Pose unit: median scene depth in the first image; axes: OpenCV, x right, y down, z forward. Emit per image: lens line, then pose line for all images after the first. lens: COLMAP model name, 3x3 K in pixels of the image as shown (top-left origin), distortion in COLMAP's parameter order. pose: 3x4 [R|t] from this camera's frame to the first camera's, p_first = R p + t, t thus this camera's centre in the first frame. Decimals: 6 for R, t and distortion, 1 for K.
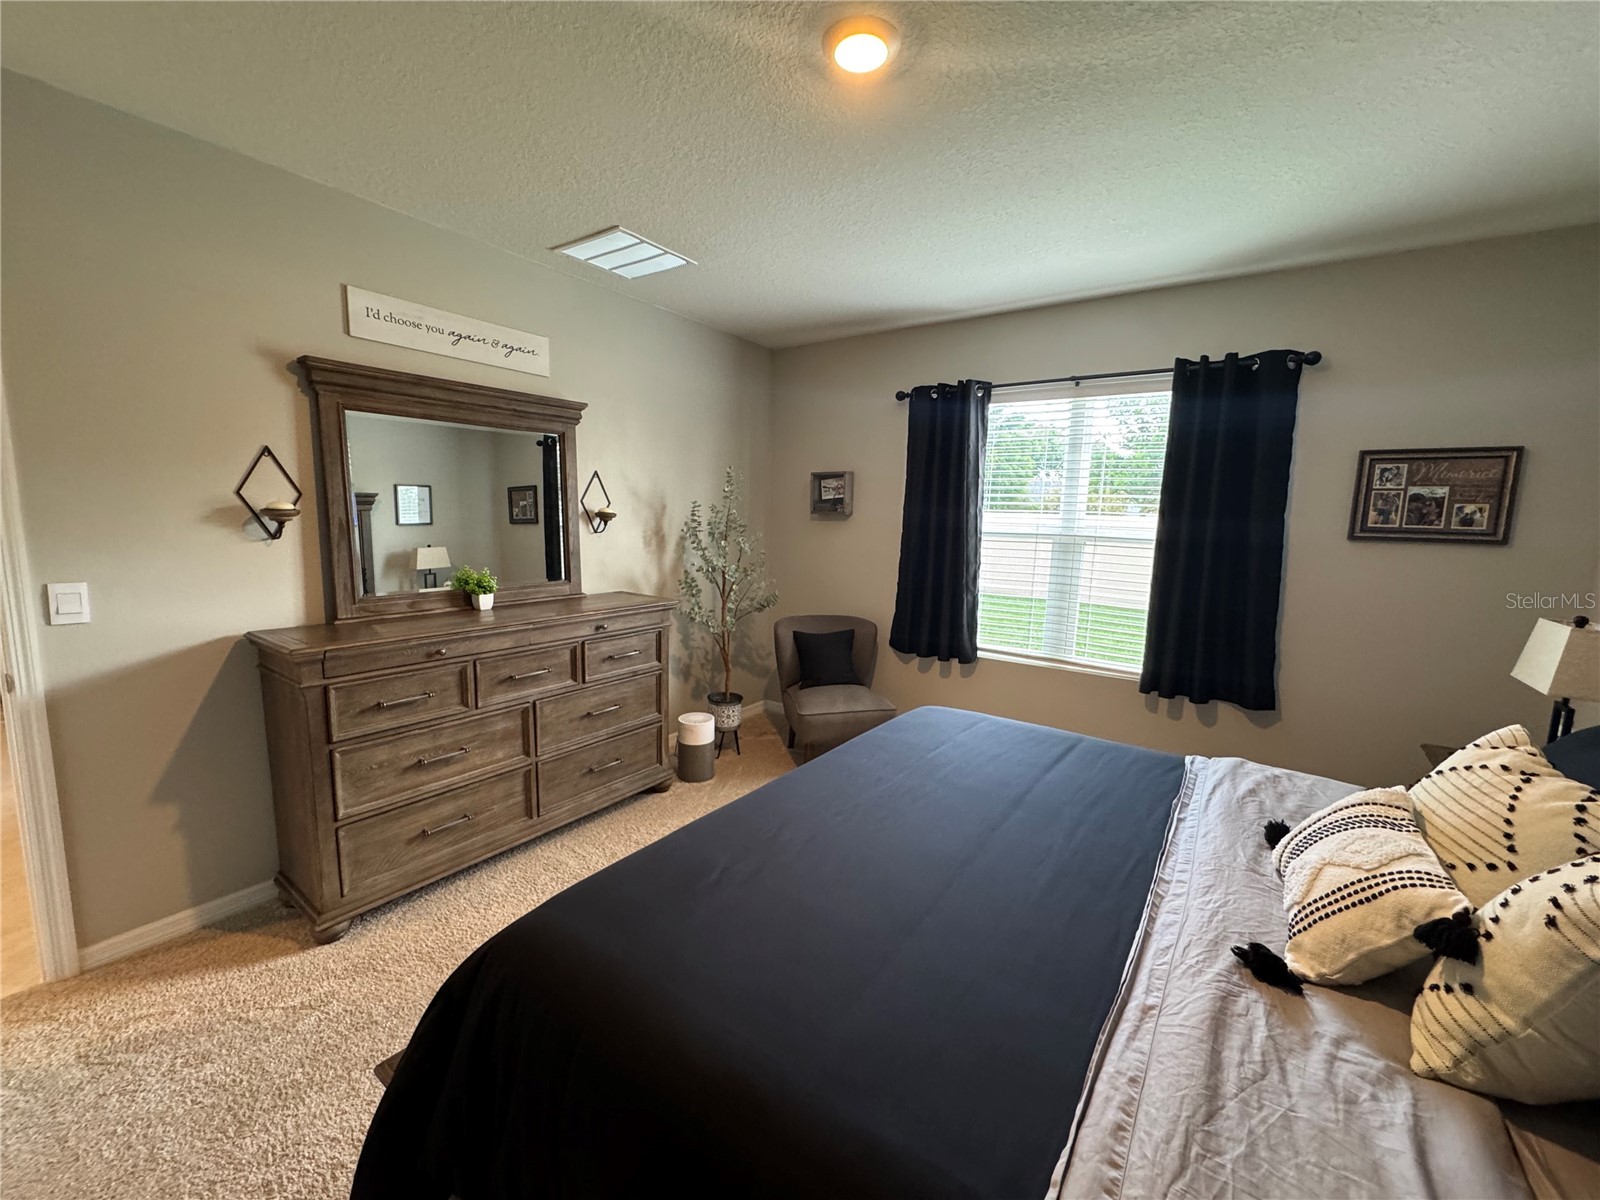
lens RADIAL K [[636.4, 0, 799.2], [0, 636.4, 596.8], [0, 0, 1]] dist [-0.006577, 0.000580]
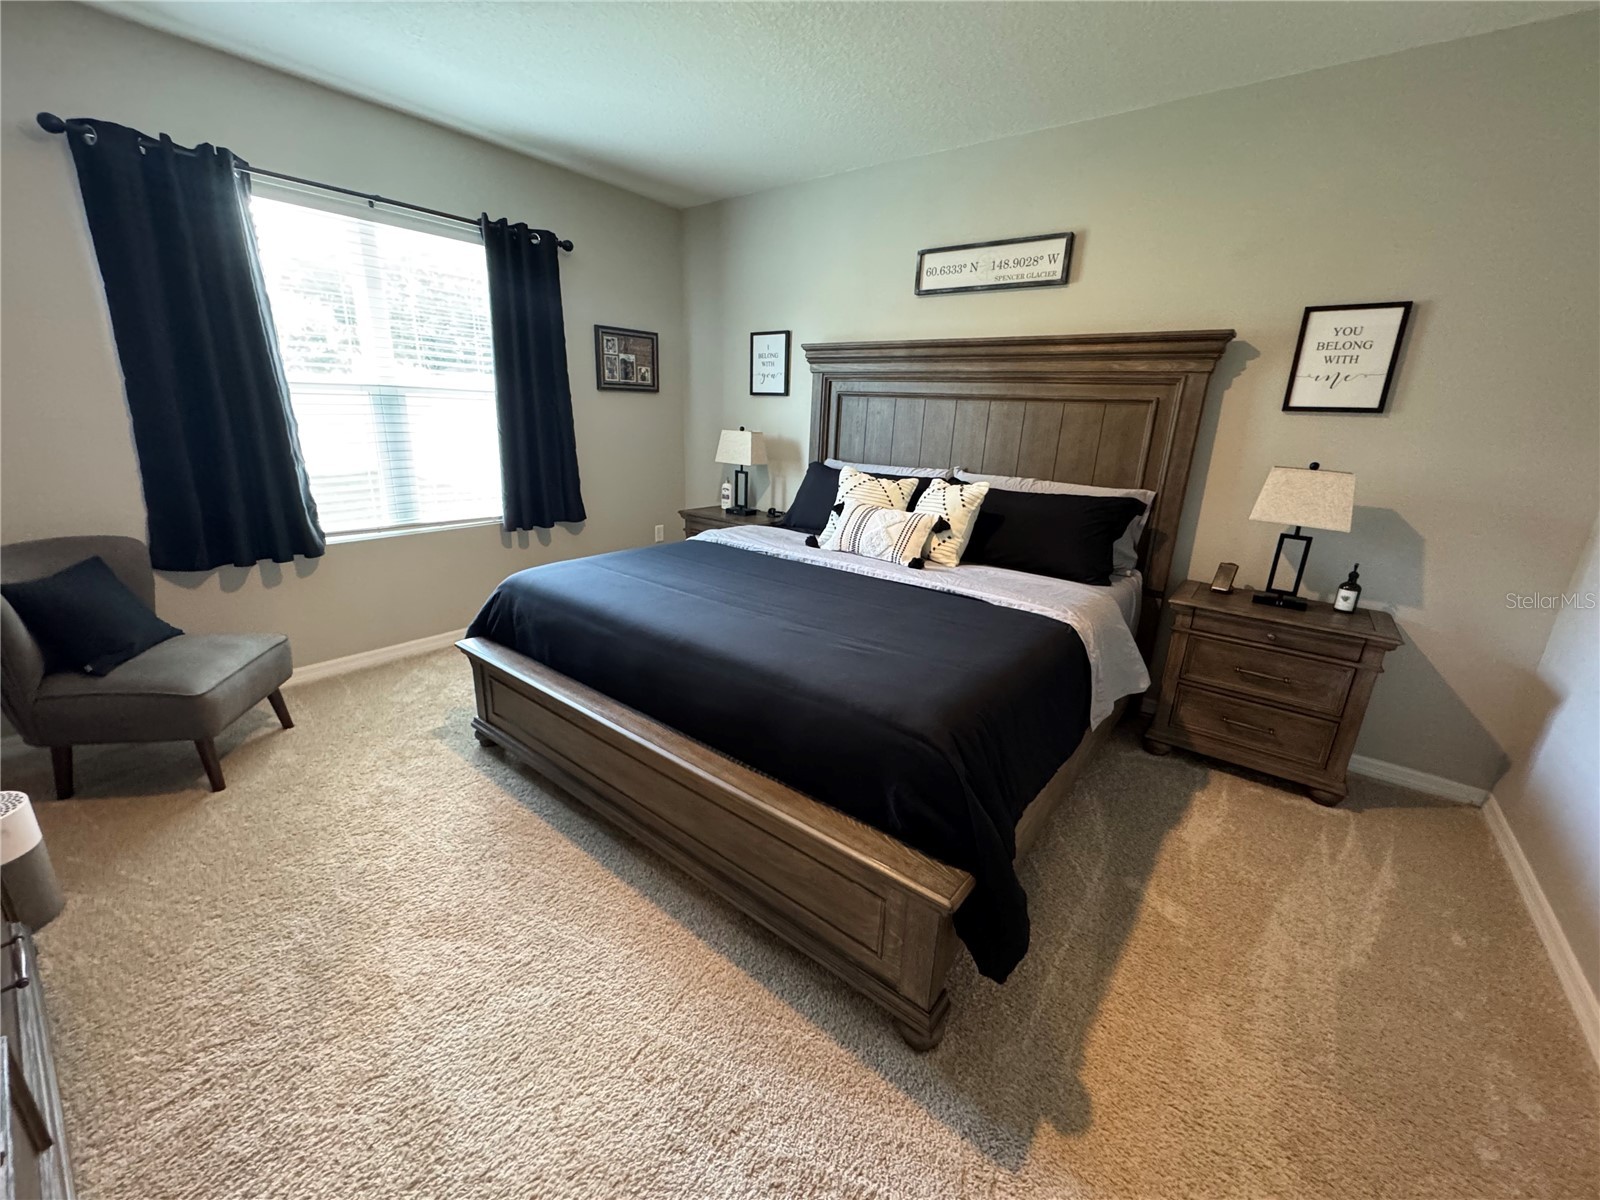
lens RADIAL K [[636.4, 0, 799.2], [0, 636.4, 596.8], [0, 0, 1]] dist [-0.006577, 0.000580]
pose [[0.056117, -0.316946, 0.946782, -0.581220], [0.085925, 0.946291, 0.311689, -0.052098], [-0.994720, 0.063861, 0.080336, 0.426283]]
